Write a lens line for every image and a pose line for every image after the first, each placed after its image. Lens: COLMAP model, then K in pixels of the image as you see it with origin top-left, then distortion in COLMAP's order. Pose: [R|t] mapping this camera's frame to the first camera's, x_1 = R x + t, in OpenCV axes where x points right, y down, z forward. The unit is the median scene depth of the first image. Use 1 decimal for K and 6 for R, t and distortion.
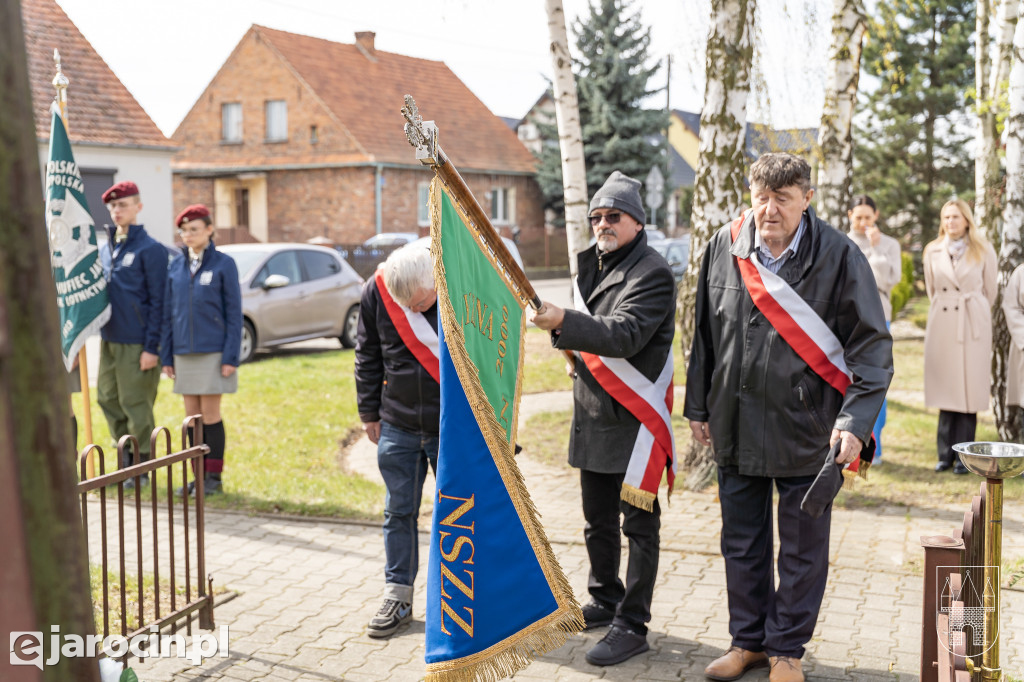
lens RADIAL K [[1225.2, 0, 515.4], [0, 1225.2, 347.0], [0, 0, 1]] dist [0.014982, 0.057682]
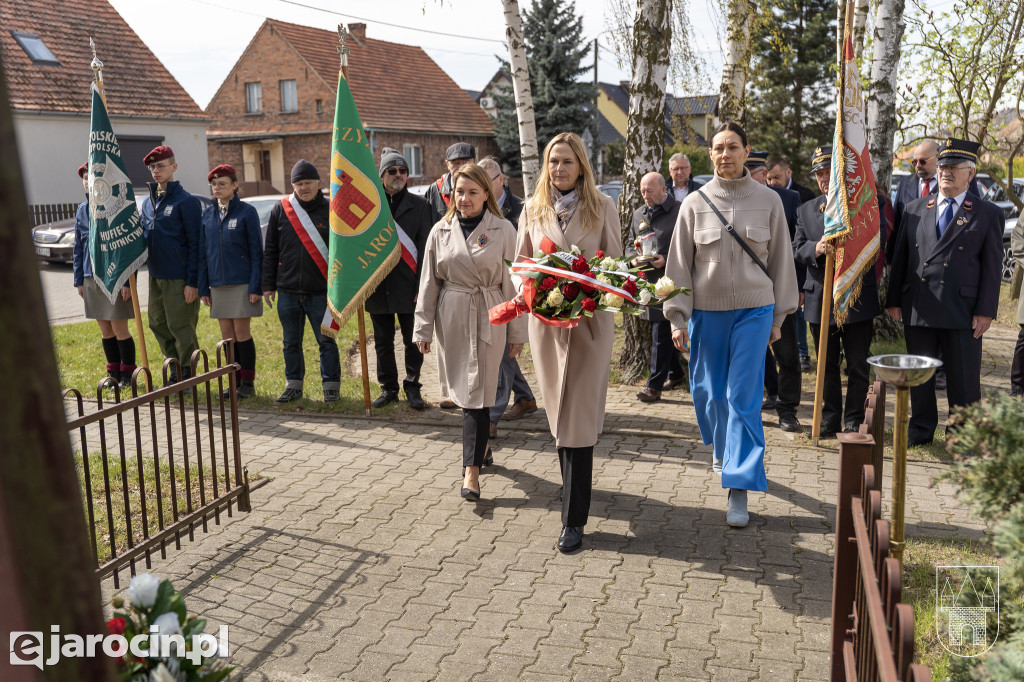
lens RADIAL K [[937.1, 0, 516.8], [0, 937.1, 336.5], [0, 0, 1]] dist [0.000024, 0.014537]
pose [[0.999044, -0.023690, 0.036741, -0.002159], [0.021027, 0.997237, 0.071244, -0.001887], [-0.038327, -0.070403, 0.996782, 0.016586]]
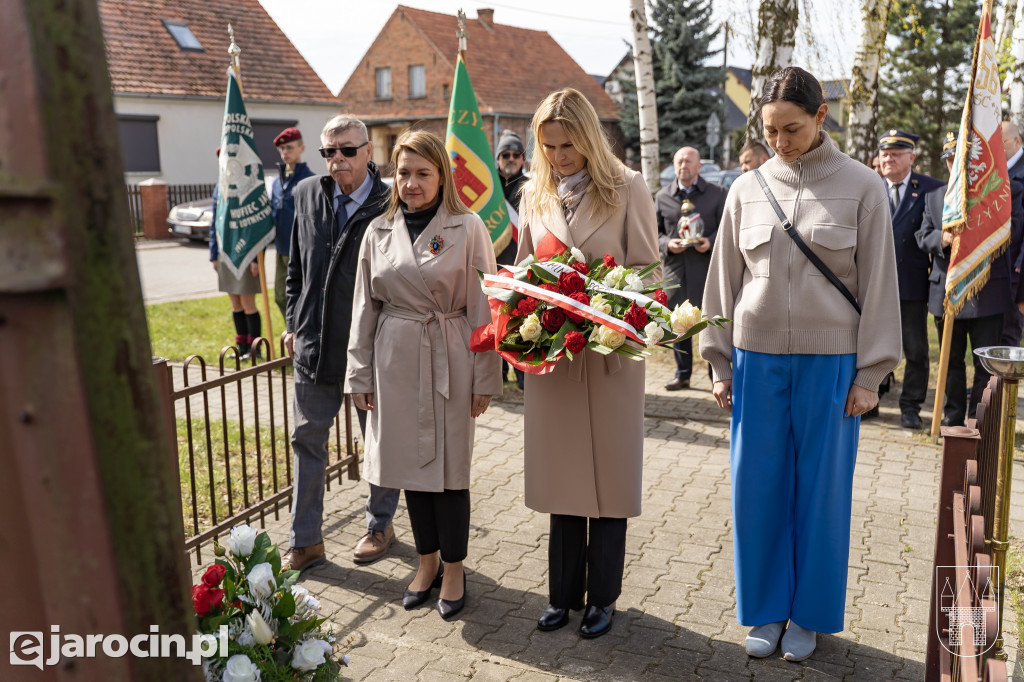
lens RADIAL K [[937.1, 0, 516.8], [0, 937.1, 336.5], [0, 0, 1]] dist [0.000024, 0.014537]
pose [[0.995906, 0.007289, -0.090098, 0.001639], [0.000425, 0.996355, 0.085304, -0.000982], [0.090392, -0.084993, 0.992273, 0.014507]]
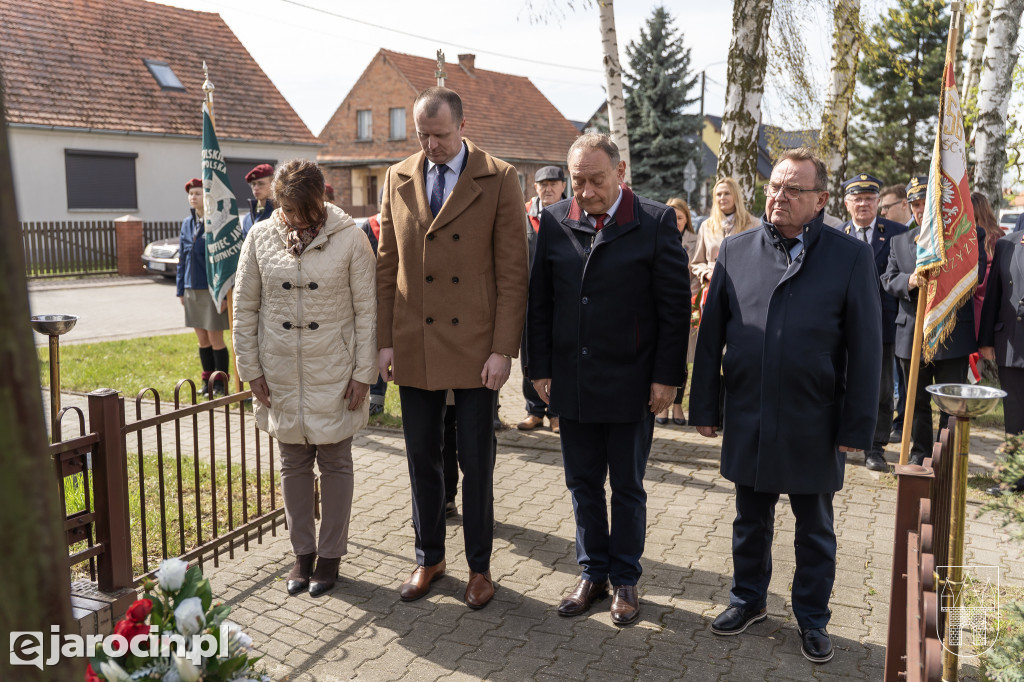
lens RADIAL K [[937.1, 0, 516.8], [0, 937.1, 336.5], [0, 0, 1]] dist [0.000024, 0.014537]
pose [[0.997585, 0.014961, -0.067825, 0.005340], [-0.012269, 0.999127, 0.039925, 0.000543], [0.068363, -0.038996, 0.996898, 0.016470]]
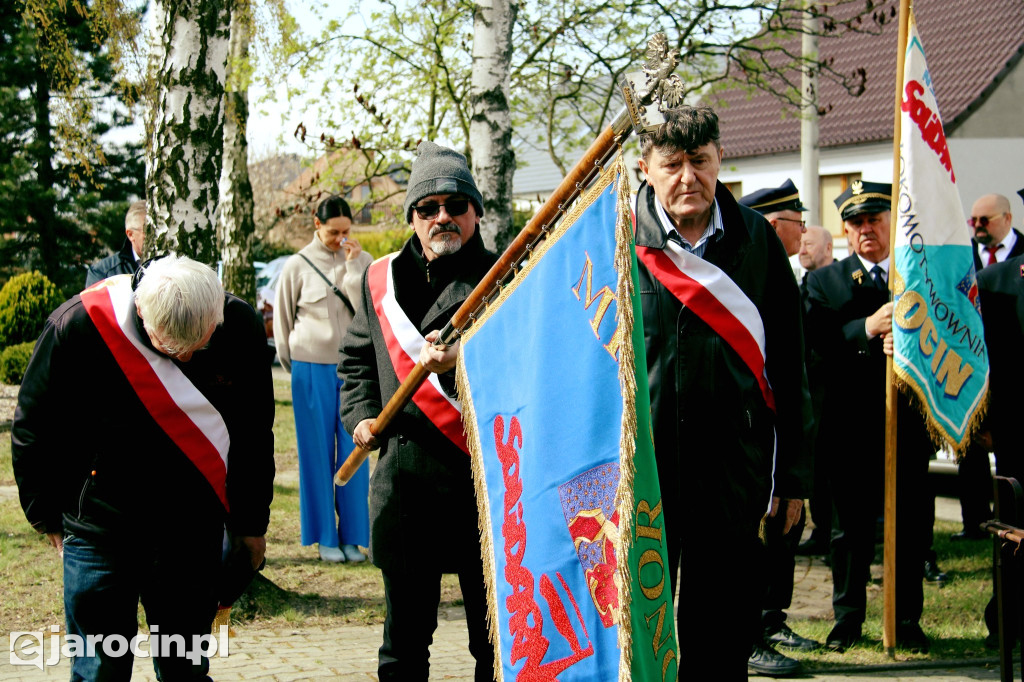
lens RADIAL K [[1800.2, 0, 508.0], [0, 1800.2, 340.9], [0, 0, 1]] dist [0.291178, -0.004324]
pose [[0.801303, -0.041930, 0.596787, -0.137112], [0.073188, 0.996919, -0.028225, 0.001322], [-0.593765, 0.066294, 0.801903, 0.038431]]
